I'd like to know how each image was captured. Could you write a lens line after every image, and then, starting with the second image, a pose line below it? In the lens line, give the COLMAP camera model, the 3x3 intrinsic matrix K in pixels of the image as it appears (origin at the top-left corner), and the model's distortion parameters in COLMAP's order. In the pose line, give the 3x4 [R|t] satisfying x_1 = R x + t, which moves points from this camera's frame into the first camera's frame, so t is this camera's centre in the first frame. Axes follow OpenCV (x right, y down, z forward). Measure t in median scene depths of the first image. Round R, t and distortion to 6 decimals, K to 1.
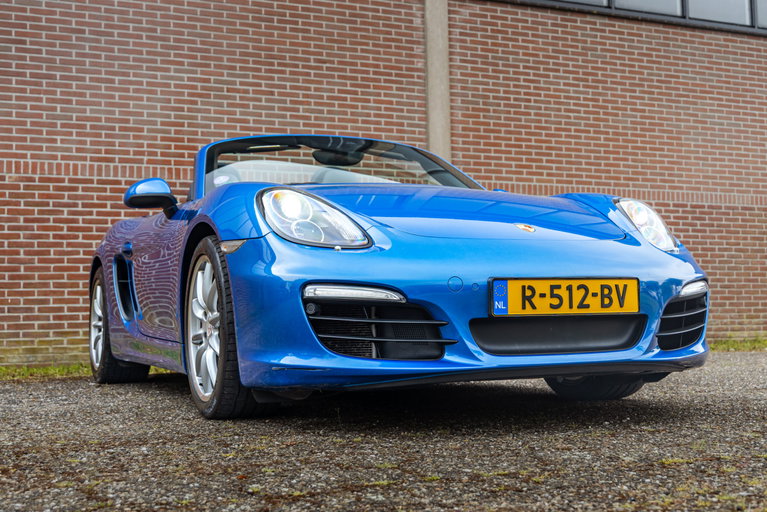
lens RADIAL K [[1052.1, 0, 370.0], [0, 1052.1, 262.5], [0, 0, 1]] dist [0.002865, 0.000000]
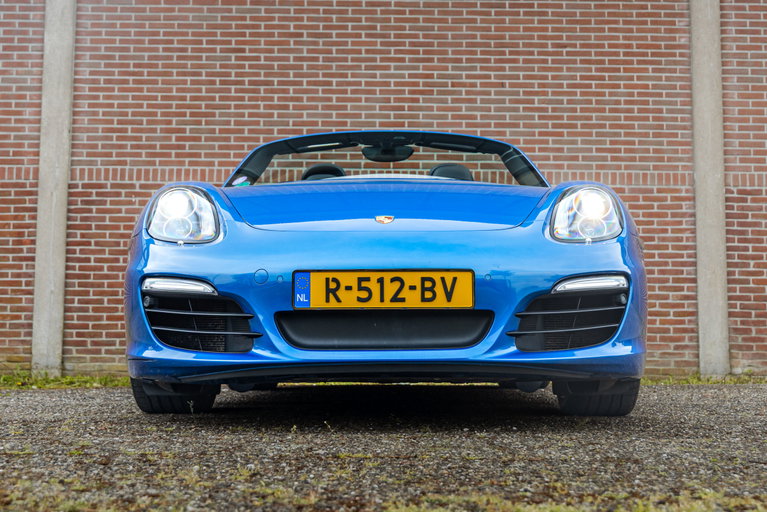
lens RADIAL K [[1220.4, 0, 388.2], [0, 1220.4, 215.4], [0, 0, 1]] dist [0.013034, 0.000000]
pose [[0.923306, -0.022852, -0.383384, 0.230862], [0.002010, 0.998502, -0.054676, 0.009675], [0.384059, 0.049712, 0.921969, -0.004416]]
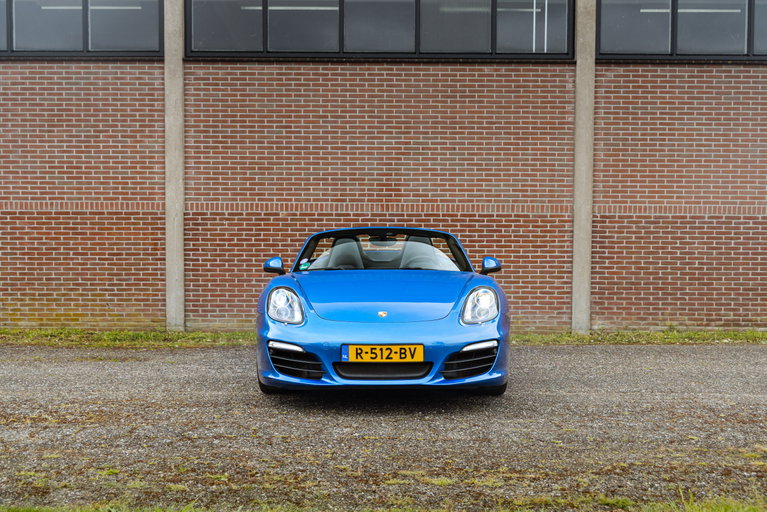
lens RADIAL K [[935.8, 0, 362.2], [0, 935.8, 302.2], [0, 0, 1]] dist [0.024342, 0.000000]
pose [[0.916140, 0.041125, -0.398743, 0.330322], [0.004103, 0.993709, 0.111915, -0.102267], [0.400837, -0.104166, 0.910208, -0.253042]]
